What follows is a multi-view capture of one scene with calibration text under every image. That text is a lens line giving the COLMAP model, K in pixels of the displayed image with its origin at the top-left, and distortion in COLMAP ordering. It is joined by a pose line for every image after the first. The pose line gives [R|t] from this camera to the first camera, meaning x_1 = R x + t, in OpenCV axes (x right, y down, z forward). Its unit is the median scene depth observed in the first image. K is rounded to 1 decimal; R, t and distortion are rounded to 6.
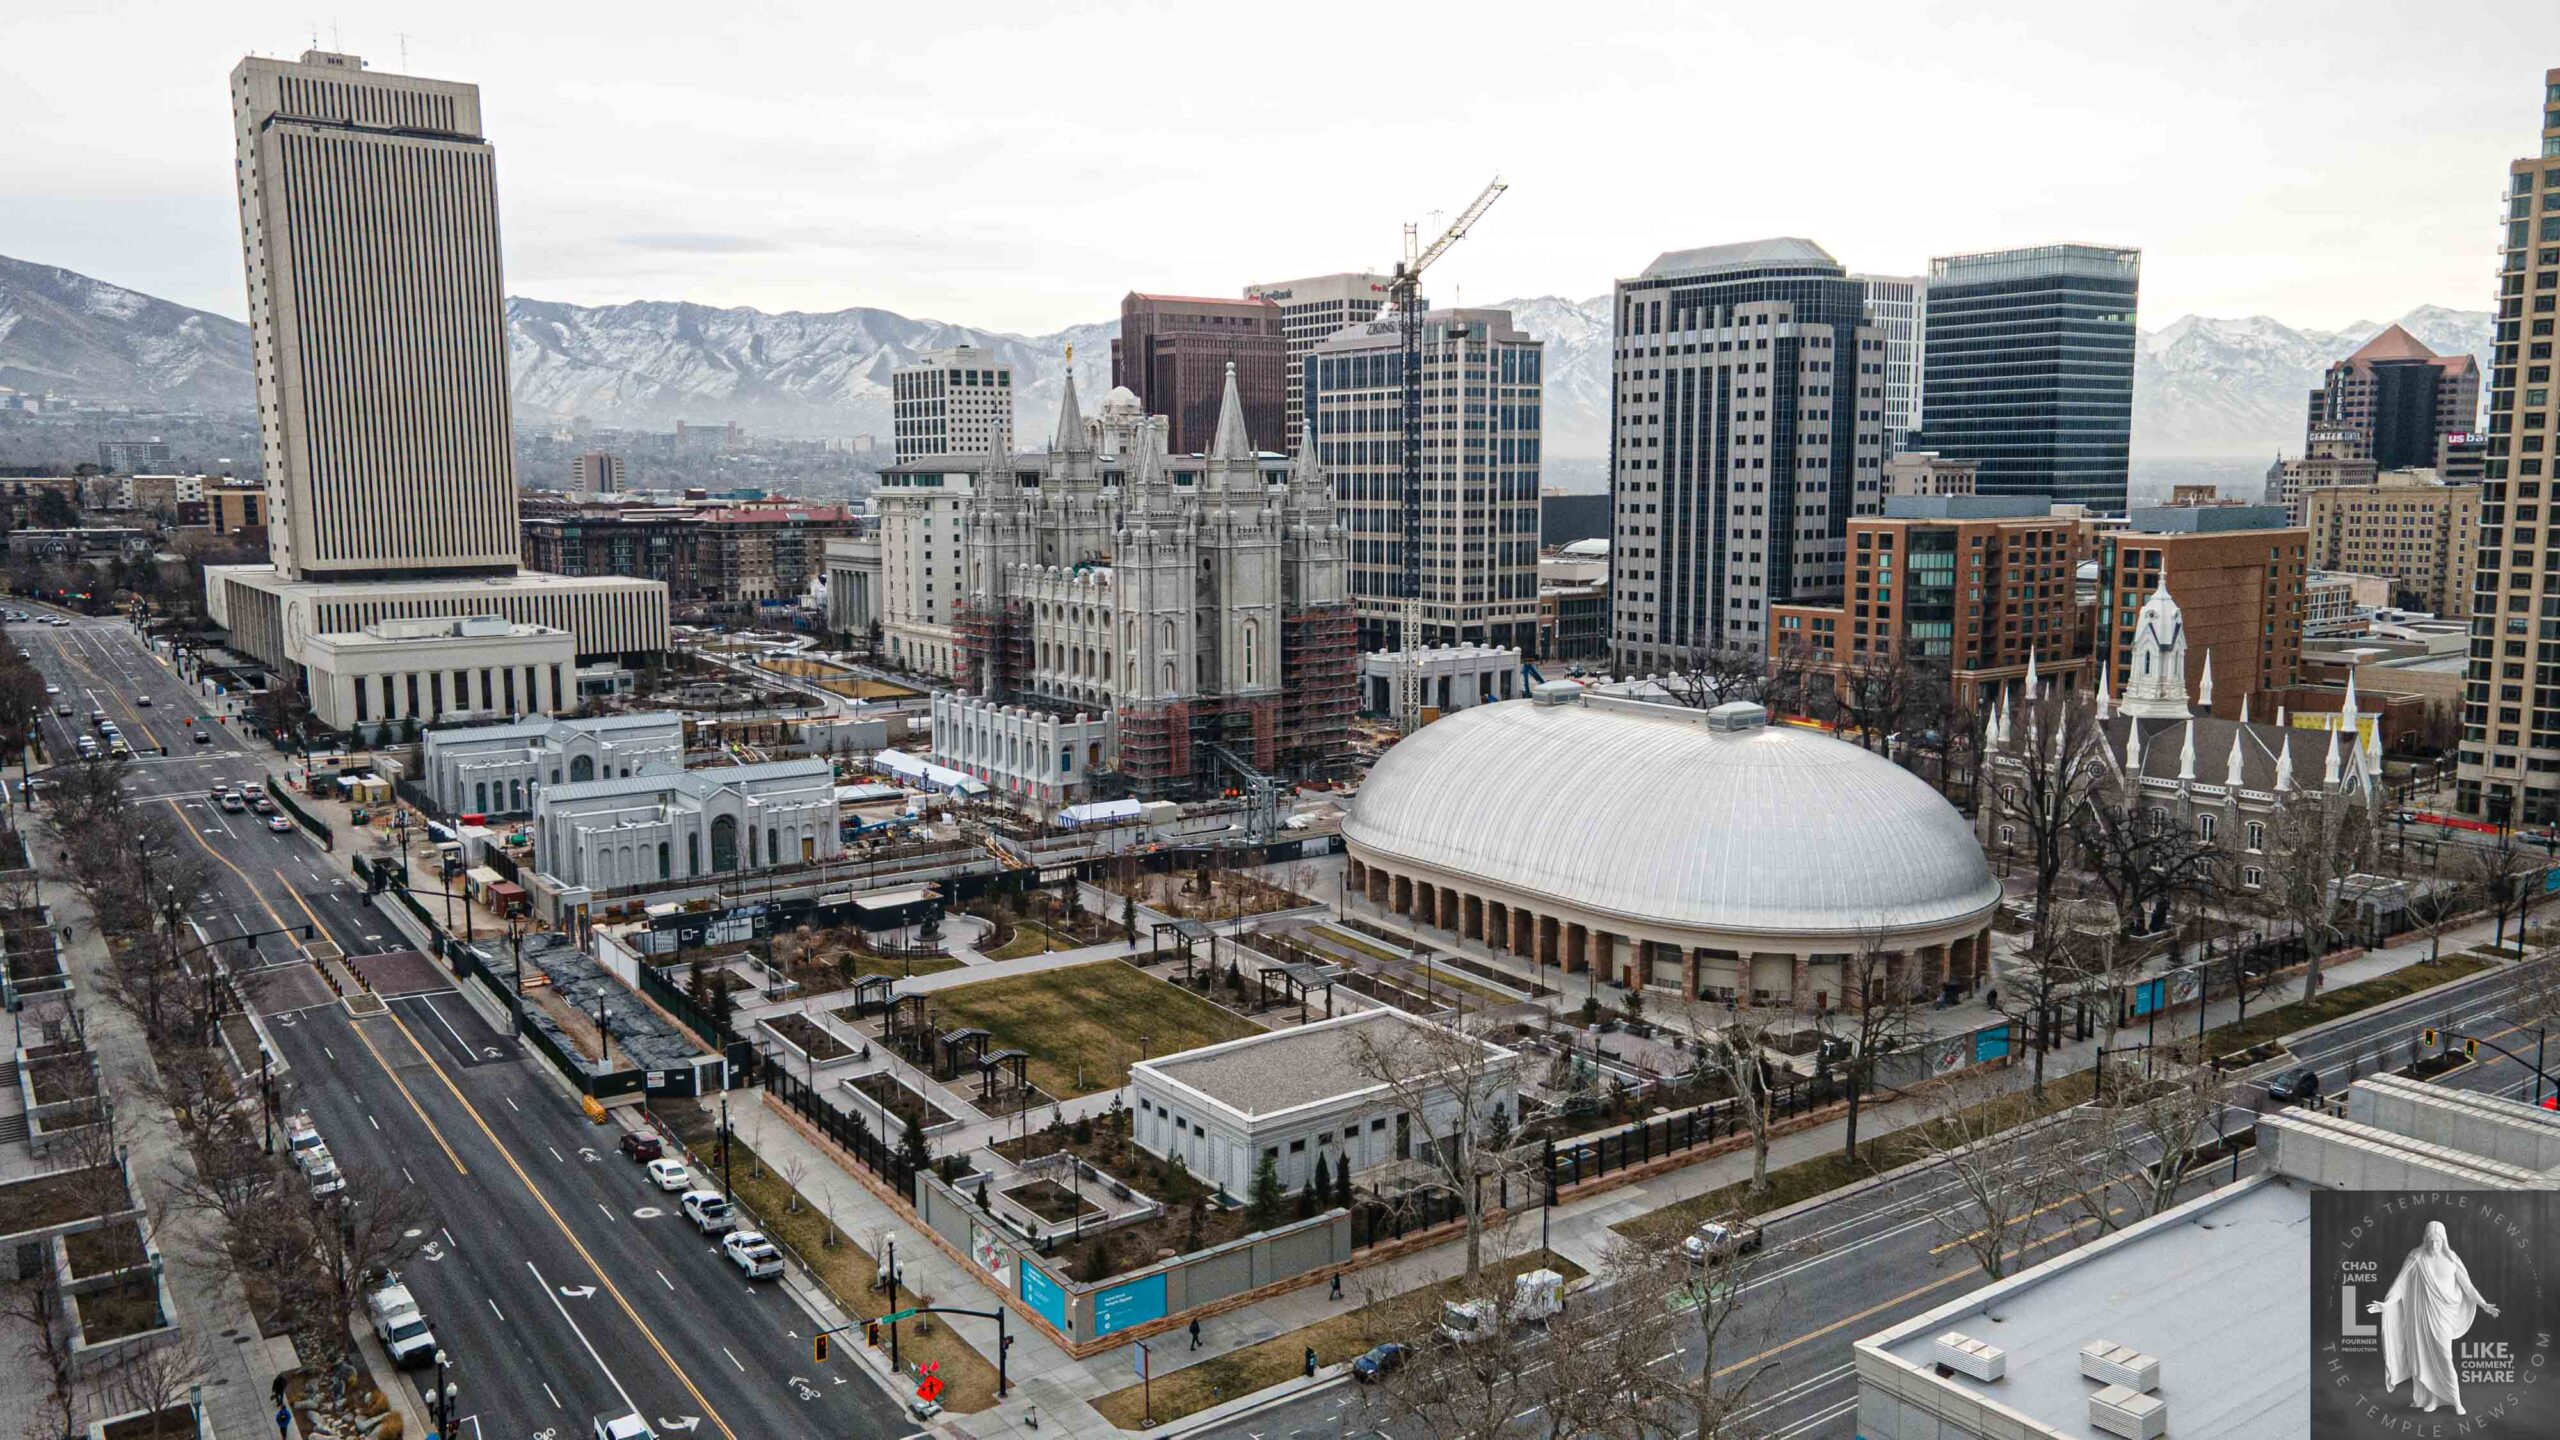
lens RADIAL K [[1867.0, 0, 1274.2], [0, 1867.0, 712.3], [0, 0, 1]] dist [0.022750, 0.037783]
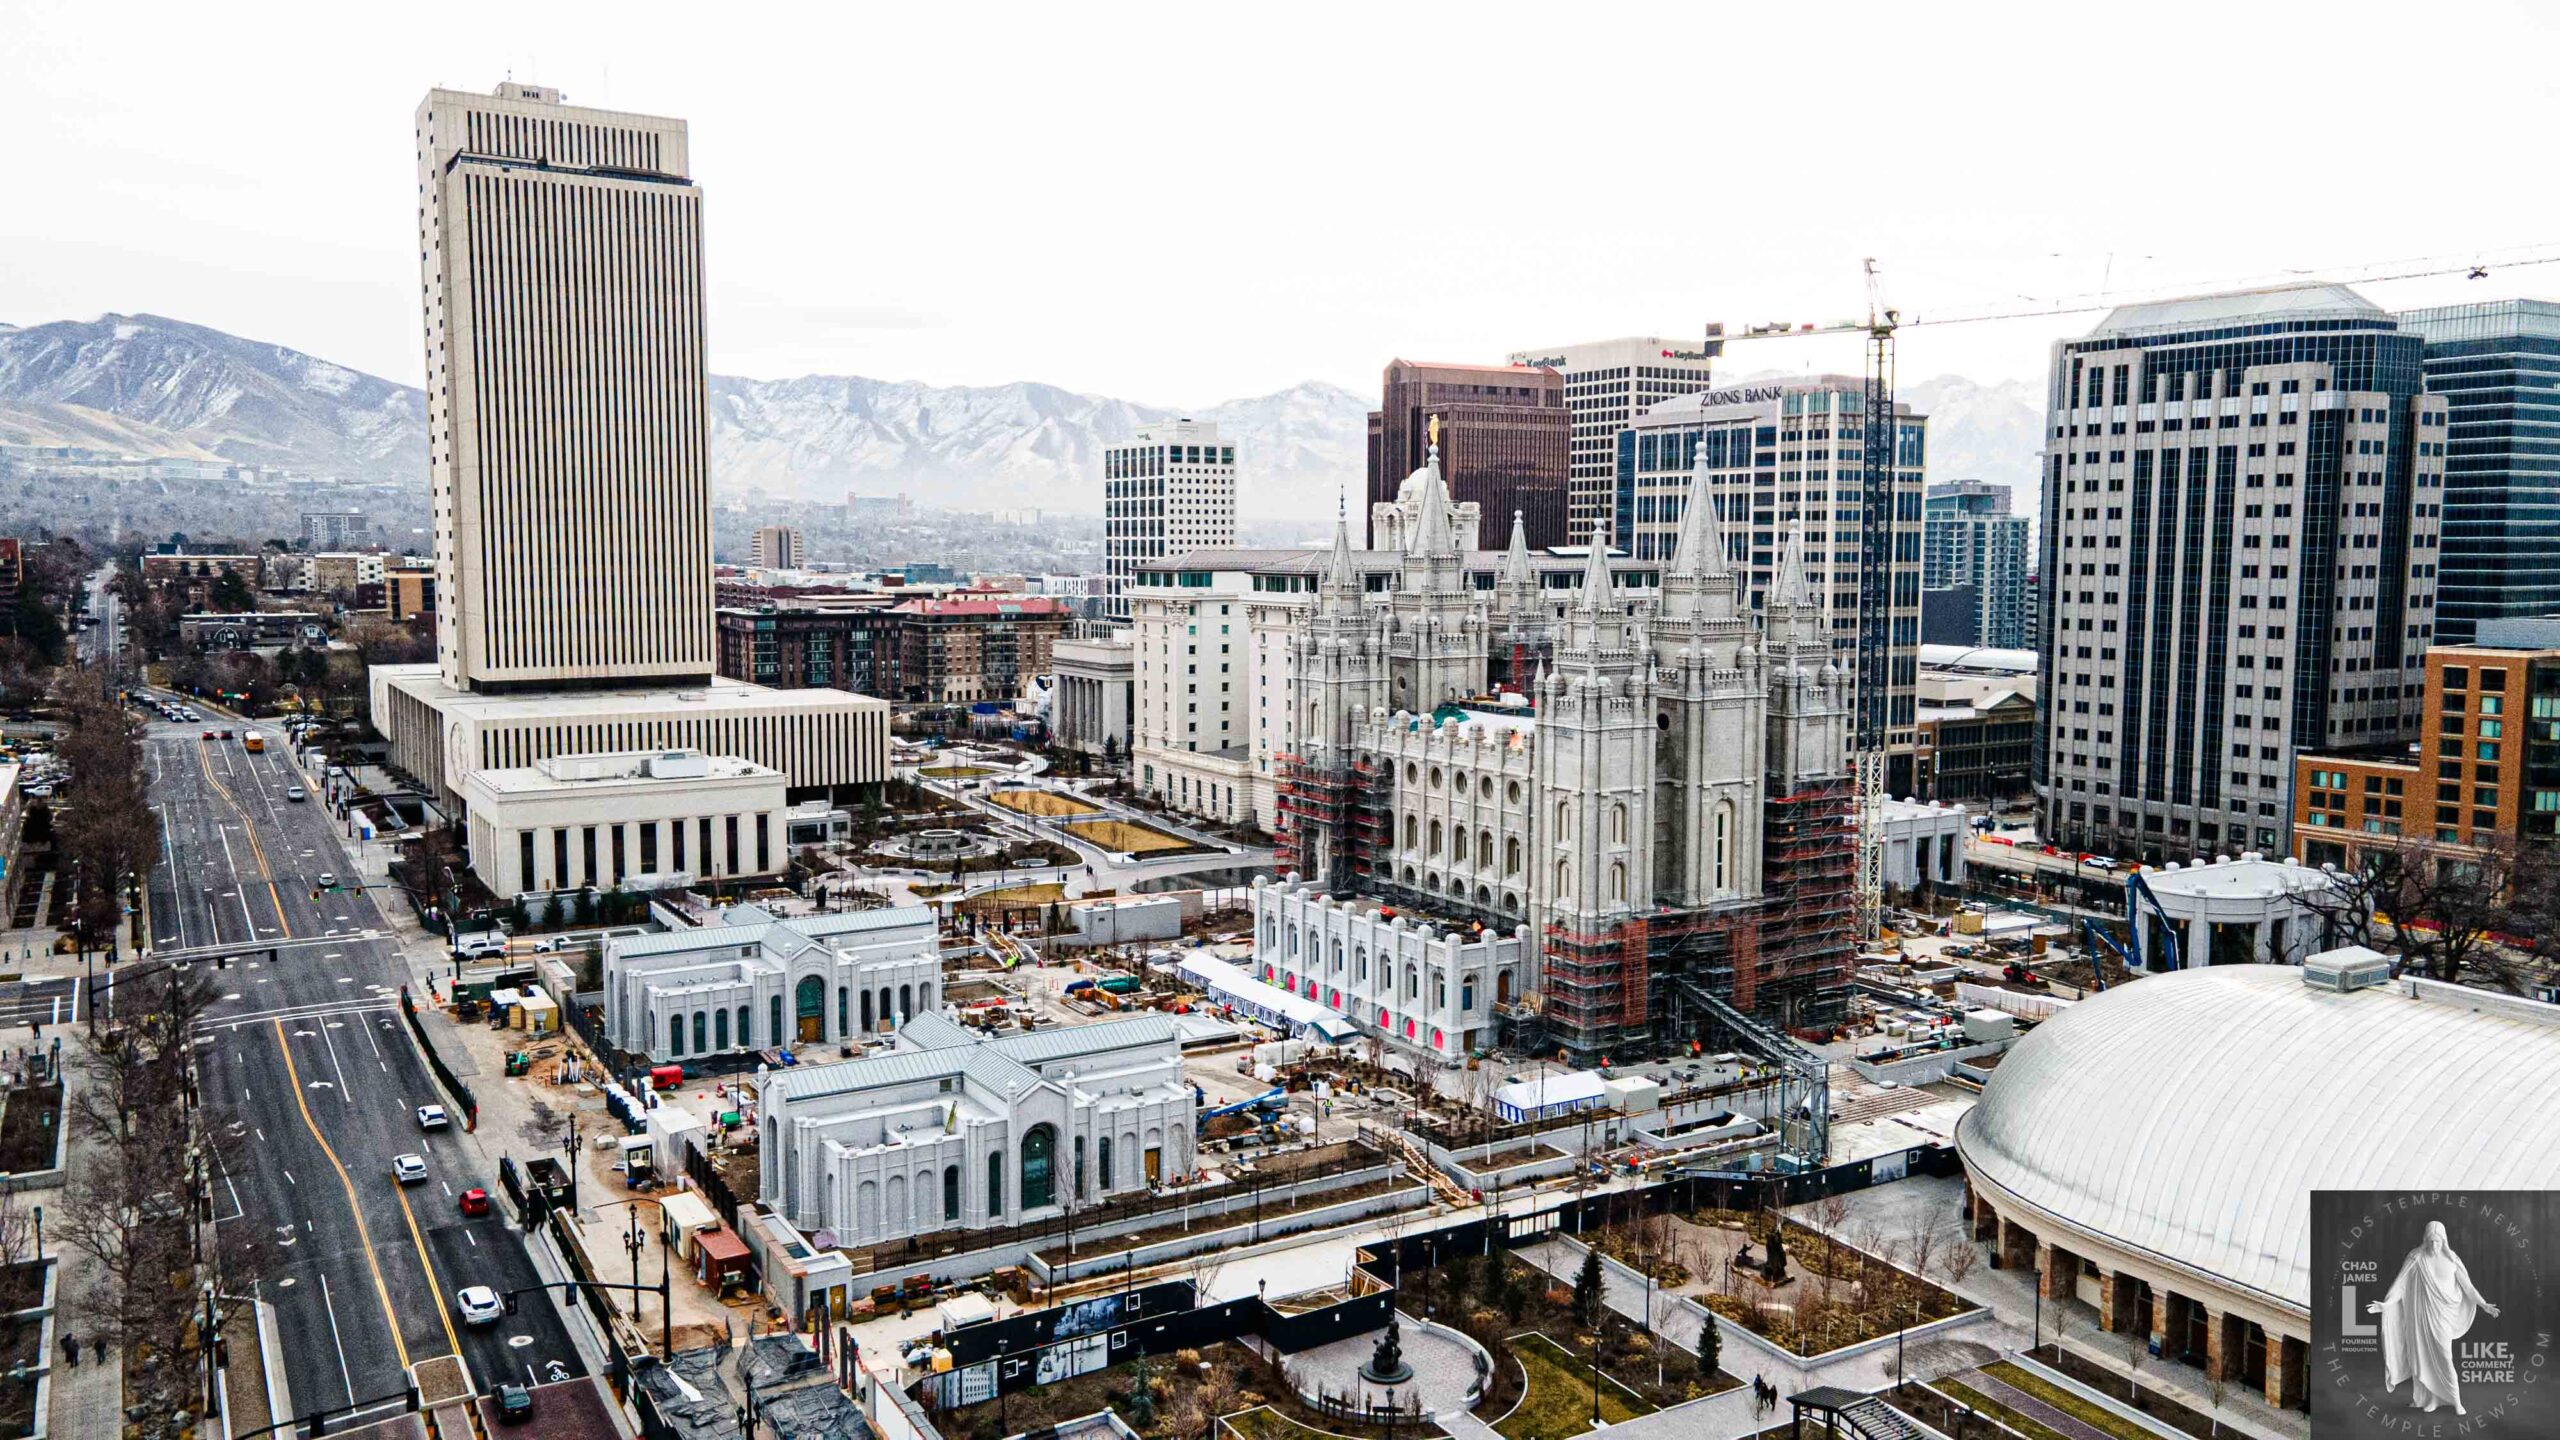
lens RADIAL K [[1867.0, 0, 1274.5], [0, 1867.0, 709.7], [0, 0, 1]] dist [0.022750, 0.037783]
pose [[0.996787, 0.015212, -0.078641, -0.091705], [-0.018294, 0.999087, -0.038619, -0.038293], [0.077982, 0.039933, 0.996155, 0.194163]]
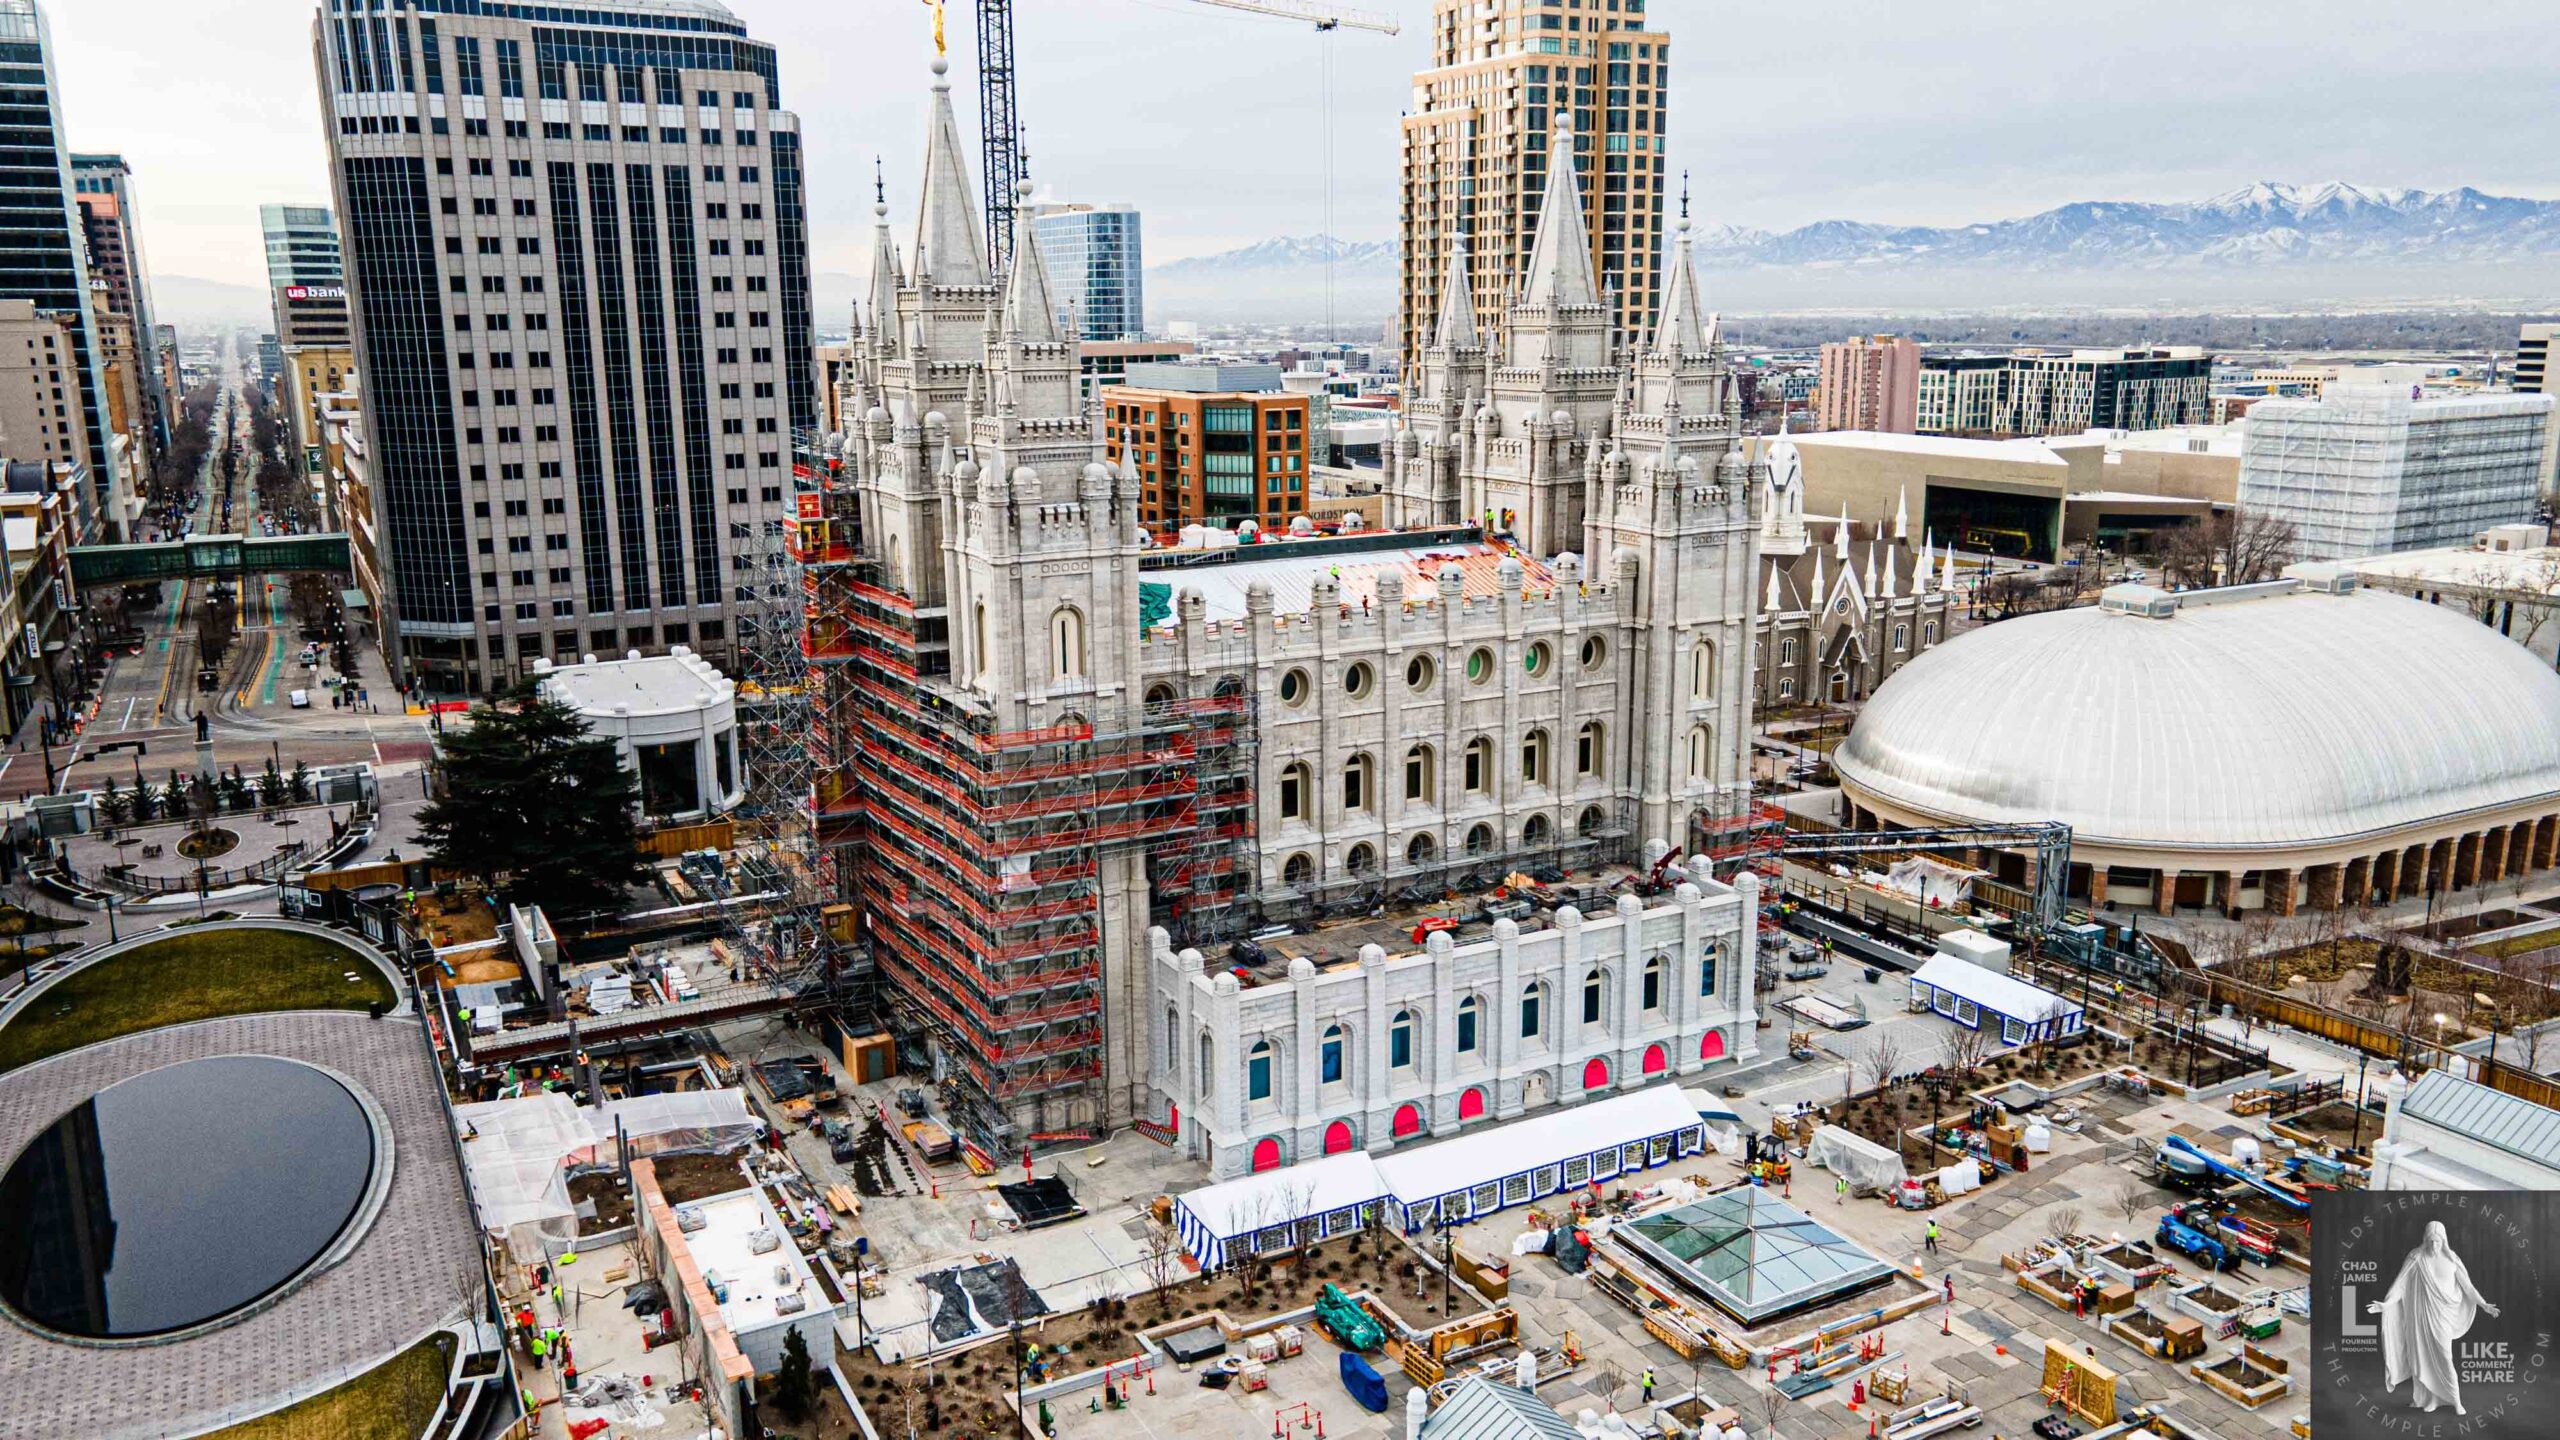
lens RADIAL K [[1867.0, 0, 1273.2], [0, 1867.0, 706.9], [0, 0, 1]] dist [0.022750, 0.037783]
pose [[0.130575, -0.206084, 0.969783, -0.398323], [0.137804, 0.972436, 0.188093, -0.097876], [-0.981815, 0.109079, 0.155375, 0.722429]]
